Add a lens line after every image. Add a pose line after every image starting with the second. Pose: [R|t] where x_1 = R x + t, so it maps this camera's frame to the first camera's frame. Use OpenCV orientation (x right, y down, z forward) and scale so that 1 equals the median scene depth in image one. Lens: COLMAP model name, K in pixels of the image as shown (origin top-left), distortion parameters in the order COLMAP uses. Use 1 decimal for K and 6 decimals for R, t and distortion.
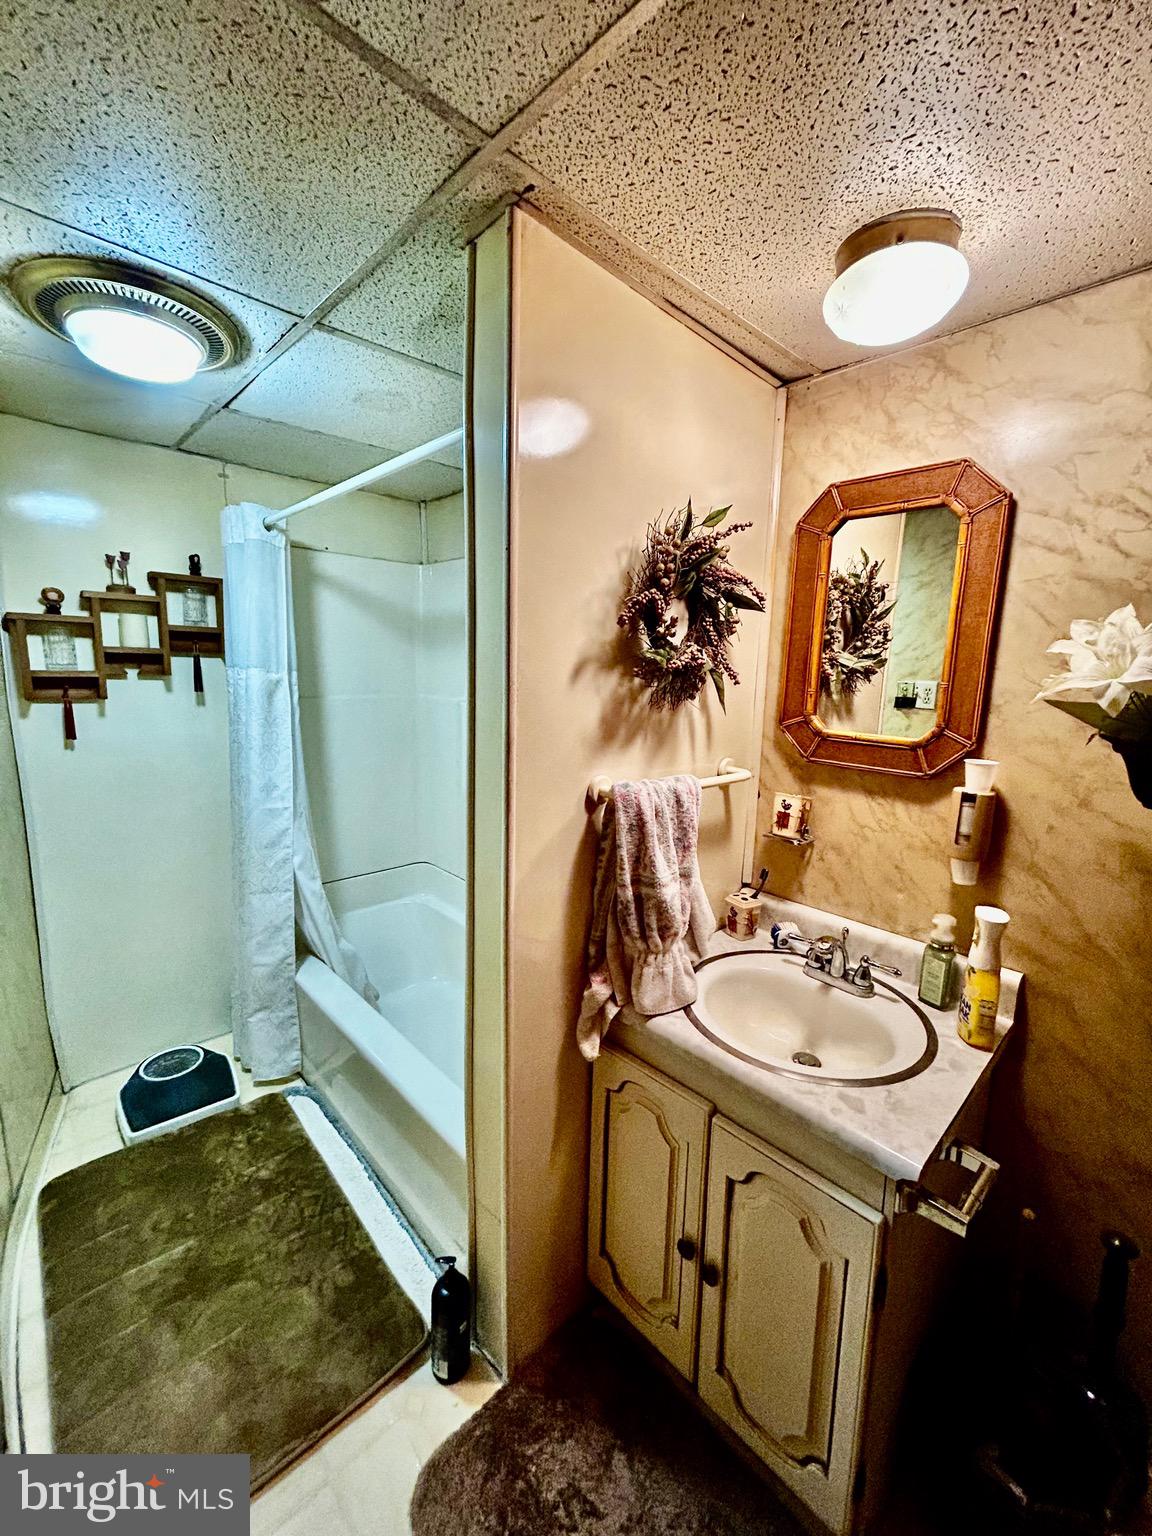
lens RADIAL K [[614.2, 0, 570.6], [0, 614.2, 761.3], [0, 0, 1]] dist [-0.000337, 0.000889]
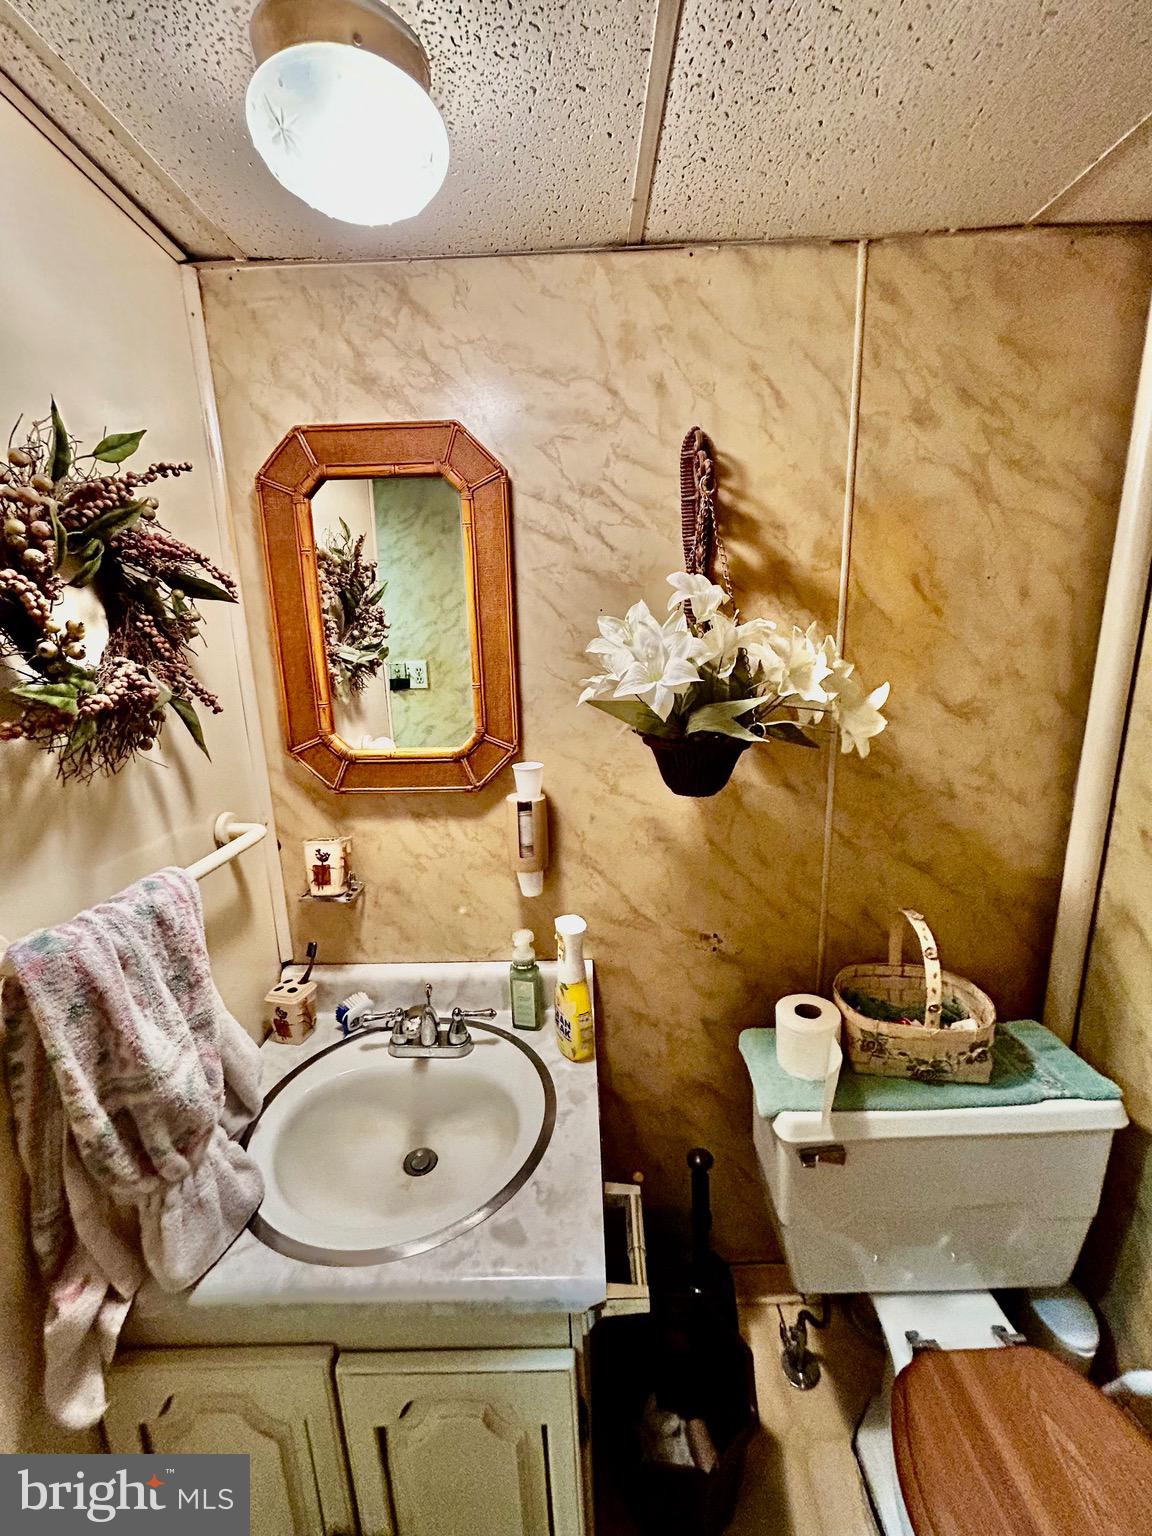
lens RADIAL K [[614.2, 0, 570.6], [0, 614.2, 761.3], [0, 0, 1]] dist [-0.000337, 0.000889]
pose [[0.685900, -0.197674, 0.700333, 0.058925], [0.162953, 0.979681, 0.116927, -0.096228], [-0.709216, 0.033921, 0.704174, 0.277610]]
